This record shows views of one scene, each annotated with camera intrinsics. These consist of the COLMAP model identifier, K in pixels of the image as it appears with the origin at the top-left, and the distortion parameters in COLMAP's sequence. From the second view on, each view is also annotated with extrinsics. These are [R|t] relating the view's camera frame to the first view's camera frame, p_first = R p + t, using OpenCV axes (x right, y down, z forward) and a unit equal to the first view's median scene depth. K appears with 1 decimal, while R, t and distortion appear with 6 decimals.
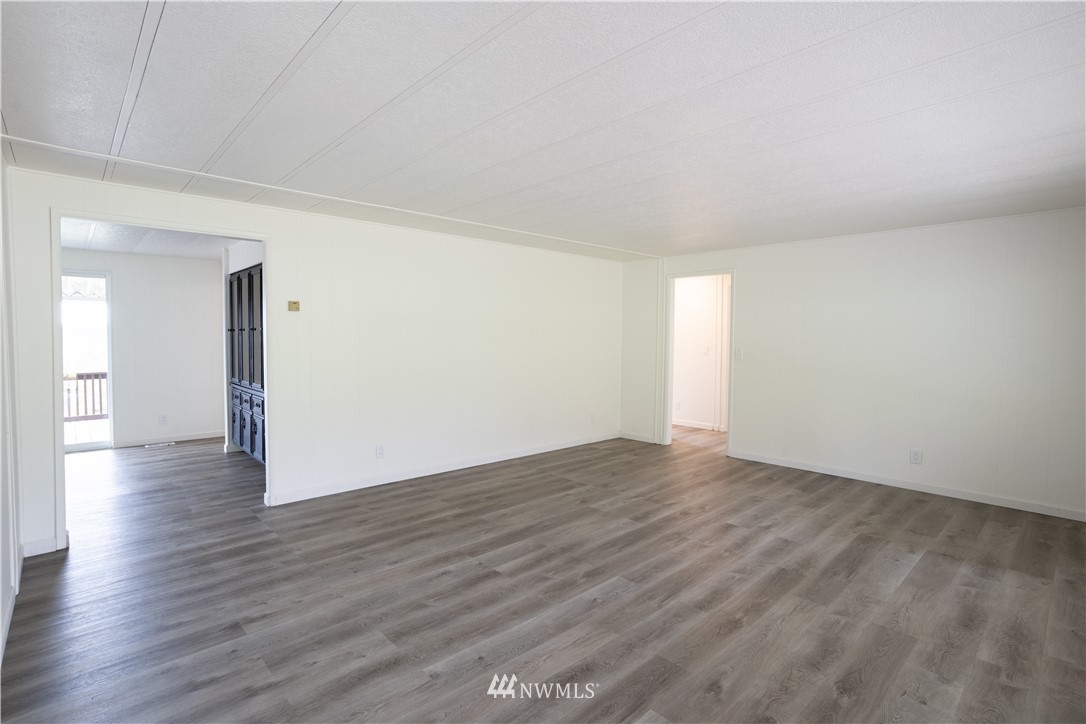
lens RADIAL K [[519.6, 0, 531.4], [0, 519.6, 357.8], [0, 0, 1]] dist [-0.044087, 0.026789]
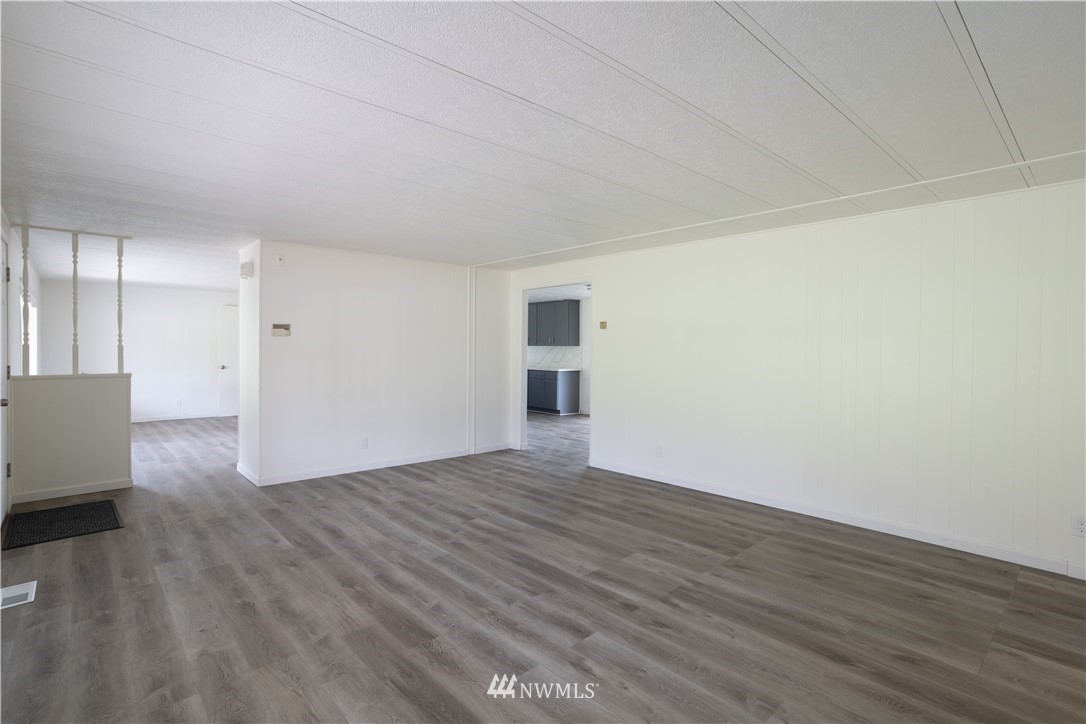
lens RADIAL K [[523.2, 0, 532.5], [0, 523.2, 347.6], [0, 0, 1]] dist [-0.054389, 0.034100]
pose [[-0.011664, -0.002508, -0.999929, 1.041049], [-0.044014, 0.999029, -0.001993, -0.032639], [0.998963, 0.043987, -0.011763, 0.924105]]
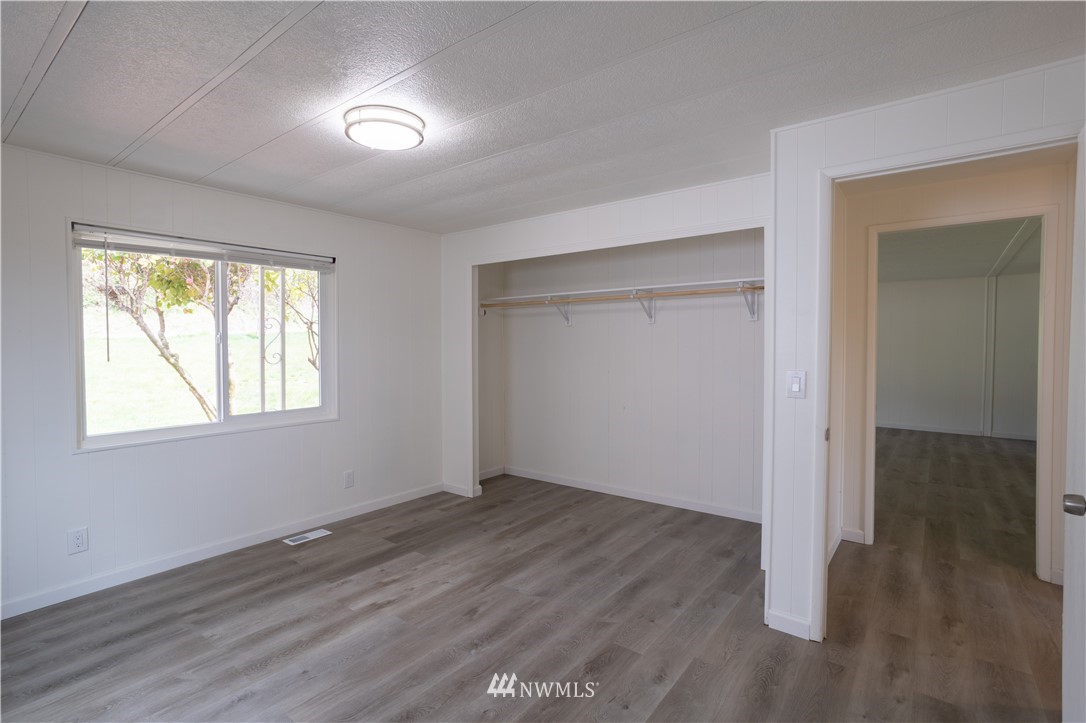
lens RADIAL K [[519.6, 0, 531.4], [0, 519.6, 357.3], [0, 0, 1]] dist [-0.044087, 0.026789]
pose [[-0.988048, -0.001104, -0.154141, 1.379584], [-0.010995, 0.997932, 0.063331, -0.088515], [0.153753, 0.064269, -0.986017, 2.413891]]
